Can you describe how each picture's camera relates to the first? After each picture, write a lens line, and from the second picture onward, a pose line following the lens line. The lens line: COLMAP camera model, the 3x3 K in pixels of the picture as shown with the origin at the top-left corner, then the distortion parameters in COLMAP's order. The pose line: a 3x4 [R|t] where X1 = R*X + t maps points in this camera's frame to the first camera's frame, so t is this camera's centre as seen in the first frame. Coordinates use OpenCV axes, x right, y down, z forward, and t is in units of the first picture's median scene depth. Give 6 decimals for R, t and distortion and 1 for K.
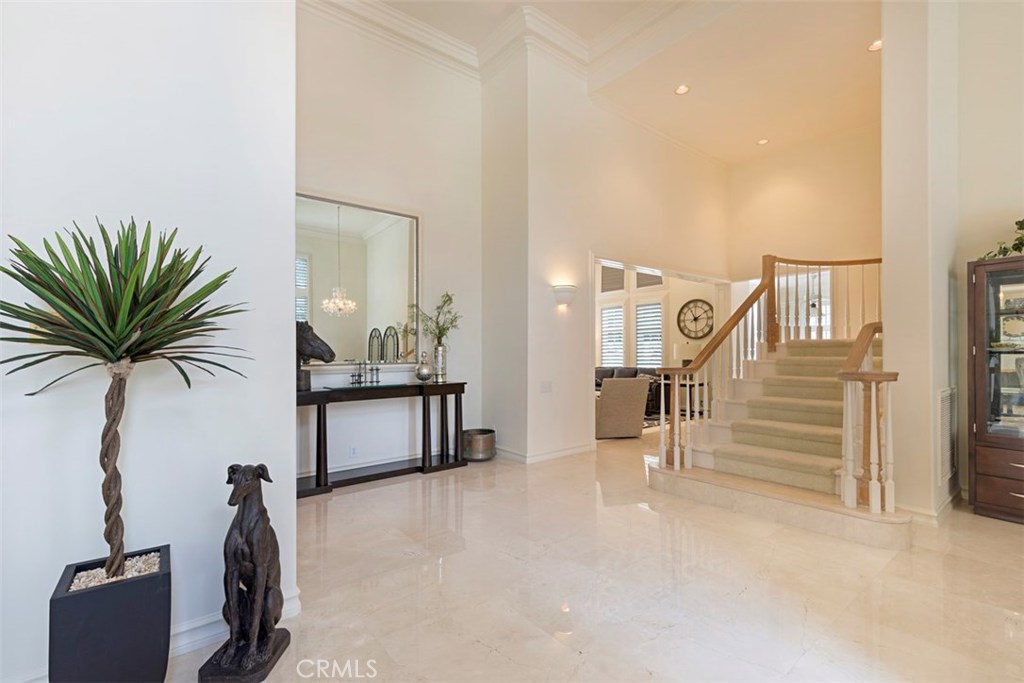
lens RADIAL K [[448.4, 0, 517.1], [0, 448.4, 356.0], [0, 0, 1]] dist [0.003471, -0.000299]
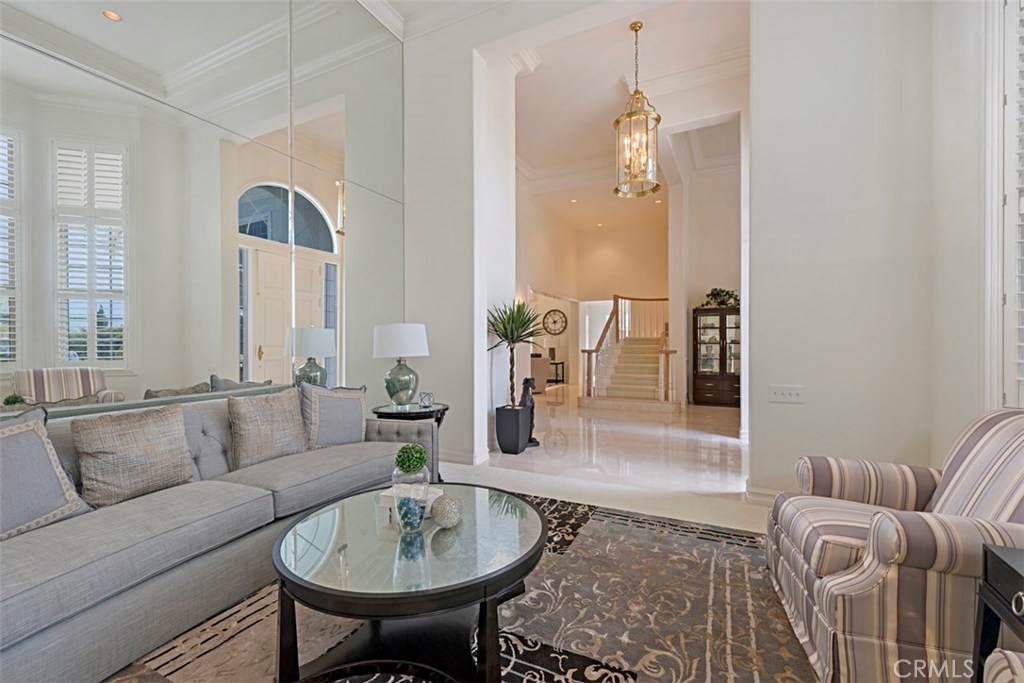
lens RADIAL K [[448.4, 0, 507.3], [0, 448.4, 344.6], [0, 0, 1]] dist [0.003471, -0.000299]
pose [[0.901528, 0.004621, 0.432697, -0.446545], [-0.001170, 0.999965, -0.008242, 0.010268], [-0.432720, 0.006924, 0.901502, -0.359083]]
